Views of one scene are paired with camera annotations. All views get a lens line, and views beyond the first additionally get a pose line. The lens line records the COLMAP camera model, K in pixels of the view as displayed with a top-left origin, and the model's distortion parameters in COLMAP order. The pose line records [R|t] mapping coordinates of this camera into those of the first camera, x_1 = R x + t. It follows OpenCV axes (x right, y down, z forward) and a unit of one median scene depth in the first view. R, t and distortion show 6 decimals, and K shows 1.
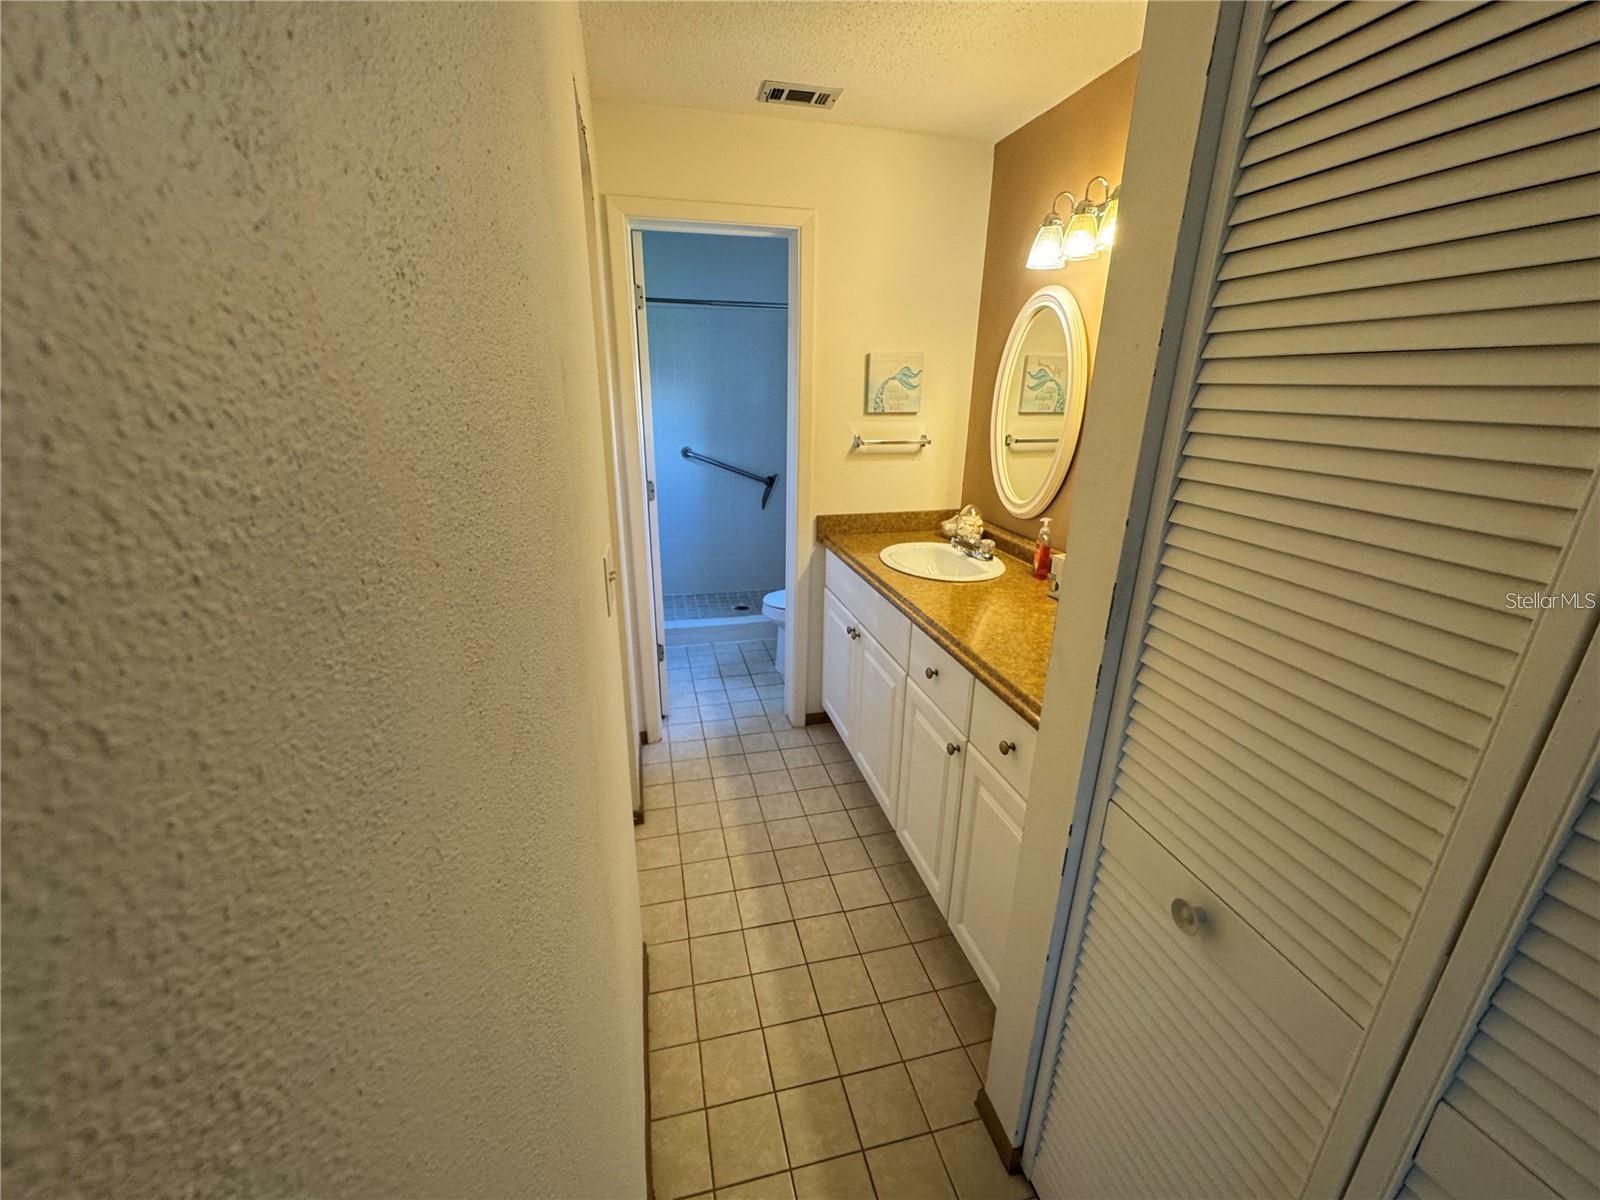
lens RADIAL K [[637.5, 0, 799.0], [0, 637.5, 599.8], [0, 0, 1]] dist [-0.000577, 0.000193]
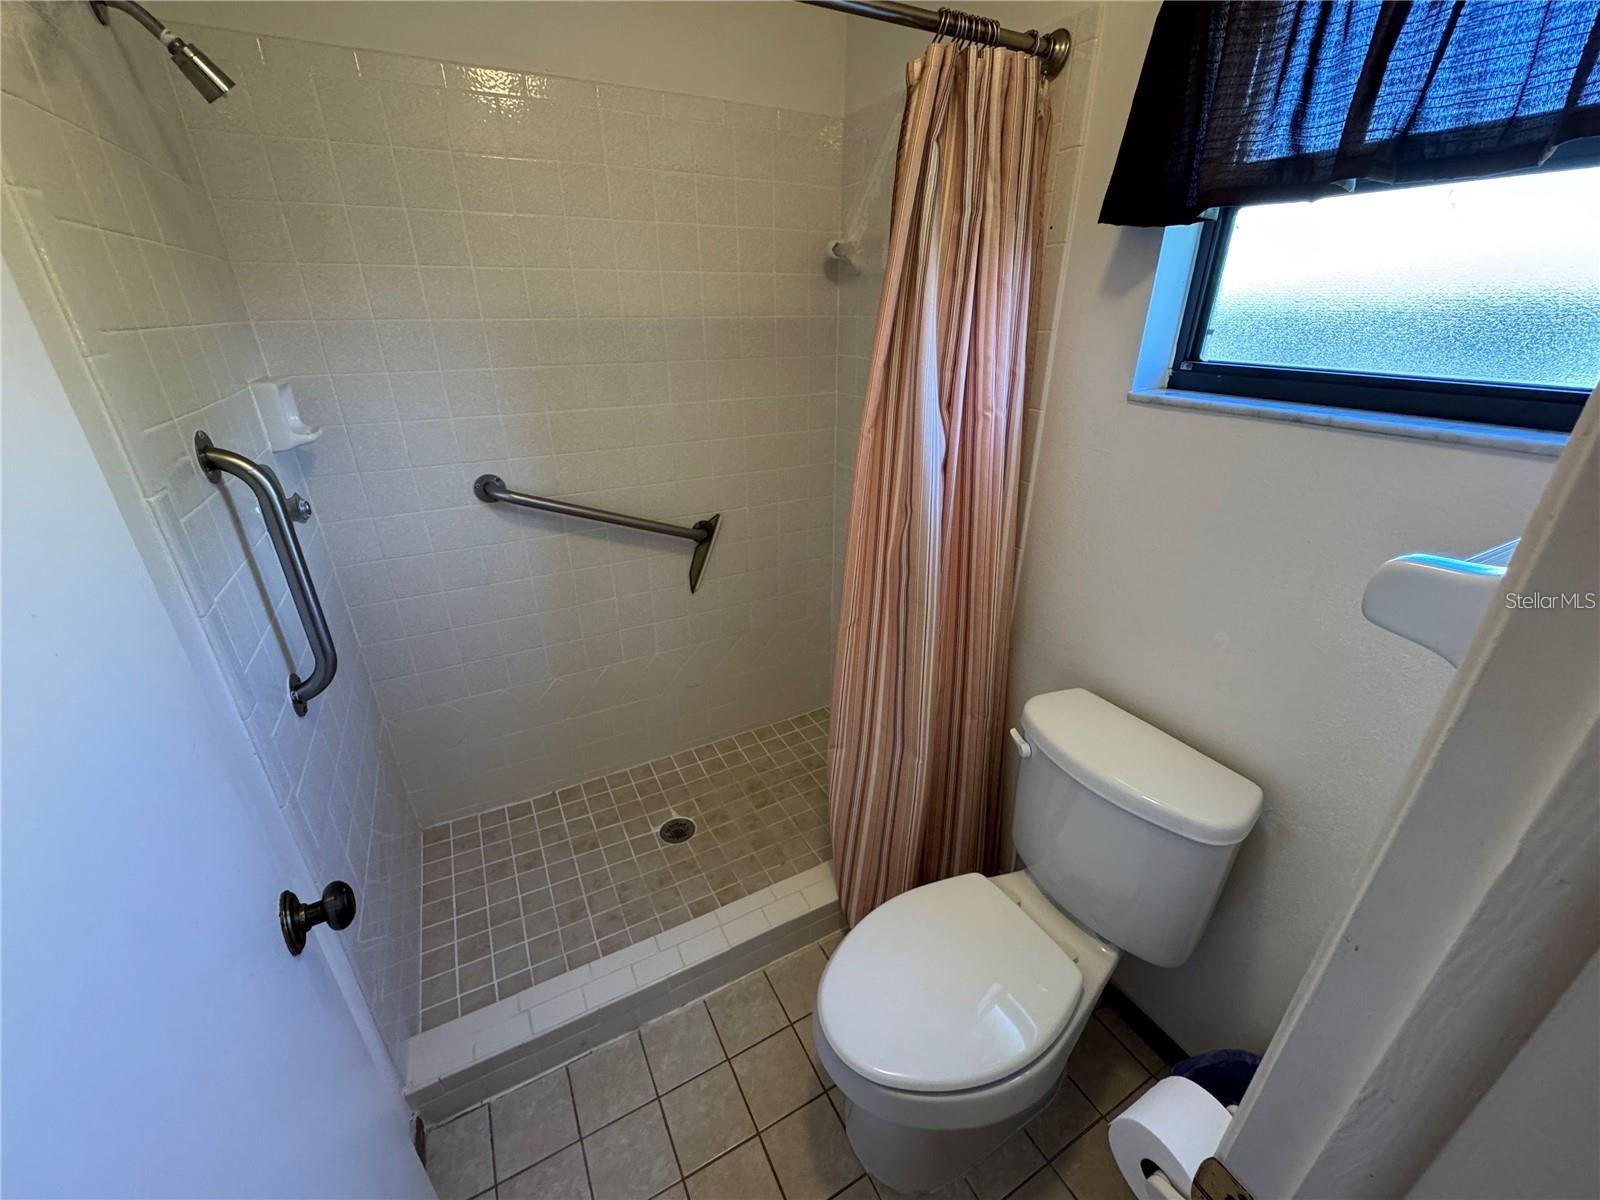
lens RADIAL K [[637.5, 0, 797.6], [0, 637.5, 601.9], [0, 0, 1]] dist [-0.000577, 0.000193]
pose [[0.966206, -0.109927, 0.233158, -0.093860], [0.085472, 0.989964, 0.112546, -0.189740], [-0.243190, -0.088814, 0.965904, 0.571393]]
